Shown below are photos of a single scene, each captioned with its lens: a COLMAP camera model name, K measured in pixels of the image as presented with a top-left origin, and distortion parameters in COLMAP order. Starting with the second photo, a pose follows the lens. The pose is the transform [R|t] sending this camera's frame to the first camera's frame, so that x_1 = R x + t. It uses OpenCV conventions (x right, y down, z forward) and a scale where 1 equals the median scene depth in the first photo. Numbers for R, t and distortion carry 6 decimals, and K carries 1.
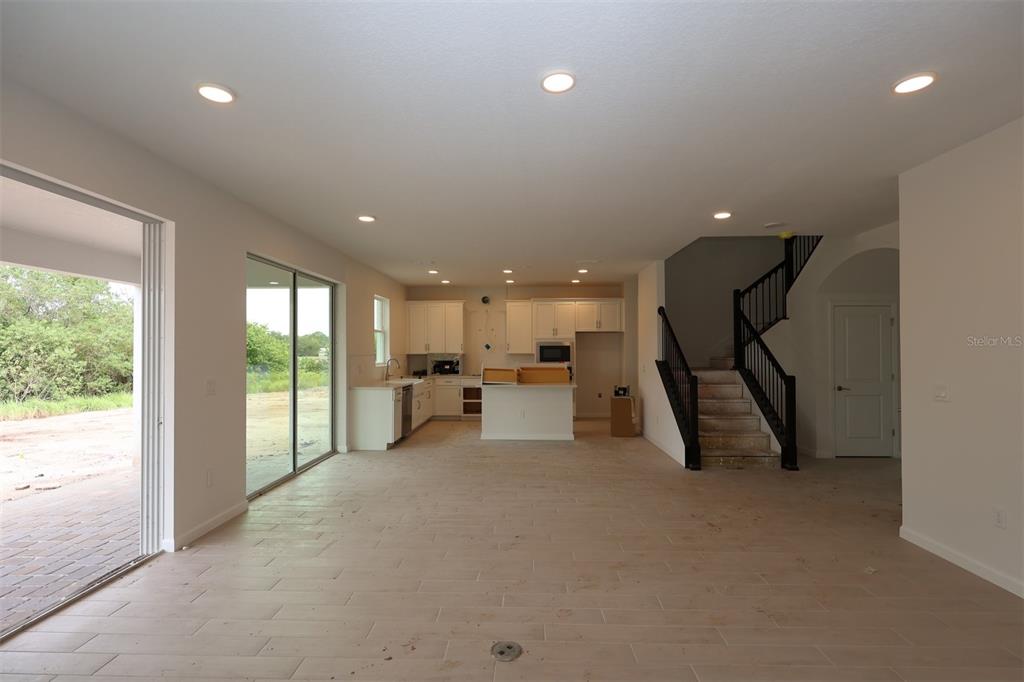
lens RADIAL K [[478.1, 0, 513.2], [0, 478.1, 343.1], [0, 0, 1]] dist [-0.001246, 0.000580]
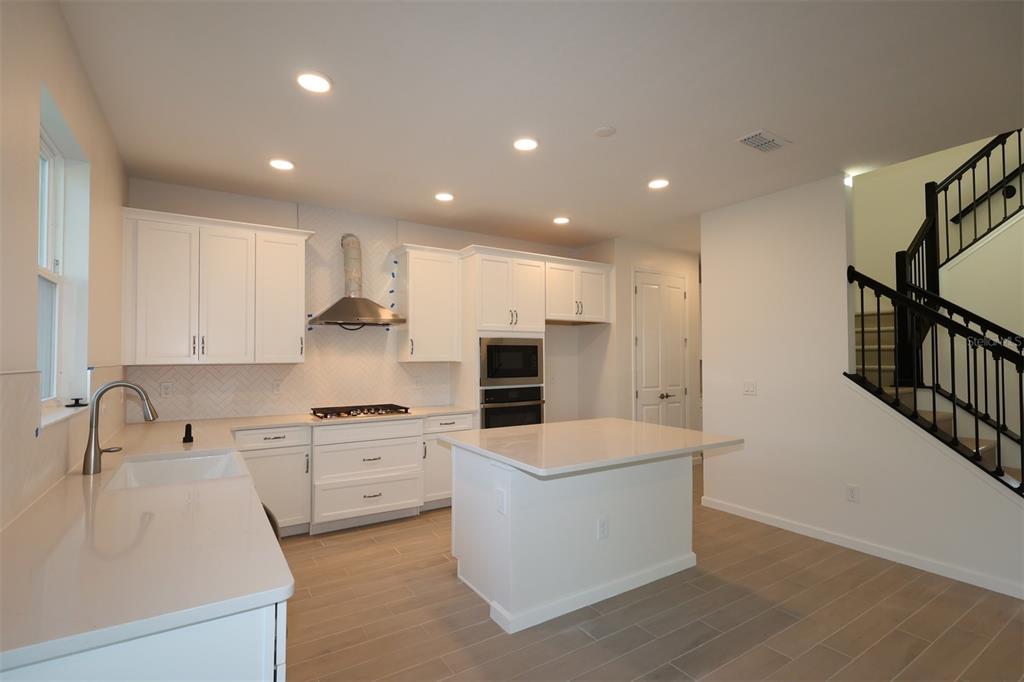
lens RADIAL K [[478.1, 0, 513.2], [0, 478.1, 343.1], [0, 0, 1]] dist [-0.001246, 0.000580]
pose [[0.820653, 0.017919, 0.571146, -0.263490], [-0.009177, 0.999793, -0.018182, 0.016201], [-0.571353, 0.009679, 0.820647, 0.784090]]
